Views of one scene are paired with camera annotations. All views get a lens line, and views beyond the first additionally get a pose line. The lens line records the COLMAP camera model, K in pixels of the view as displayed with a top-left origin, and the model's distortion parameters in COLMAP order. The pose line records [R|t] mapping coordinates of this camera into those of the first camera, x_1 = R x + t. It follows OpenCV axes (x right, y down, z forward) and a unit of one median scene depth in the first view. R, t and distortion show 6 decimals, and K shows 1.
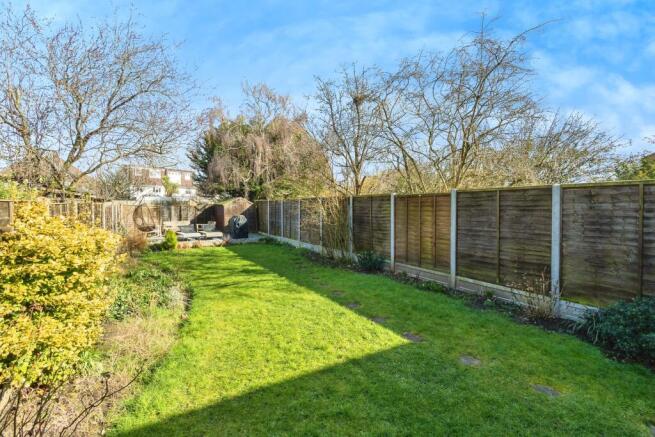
lens RADIAL K [[302.9, 0, 327.5], [0, 302.9, 218.5], [0, 0, 1]] dist [0.000818, -0.000670]
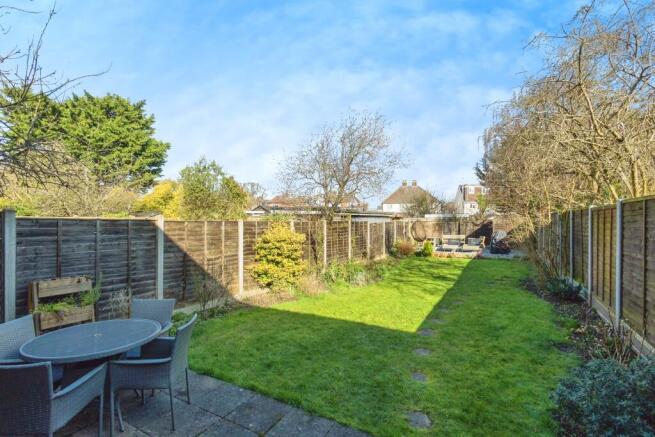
lens RADIAL K [[302.9, 0, 327.5], [0, 302.9, 218.5], [0, 0, 1]] dist [0.000818, -0.000670]
pose [[0.486321, -0.013416, -0.873677, 0.354153], [-0.029142, 0.999077, -0.031563, -0.003864], [0.873294, 0.040811, 0.485481, 0.014070]]
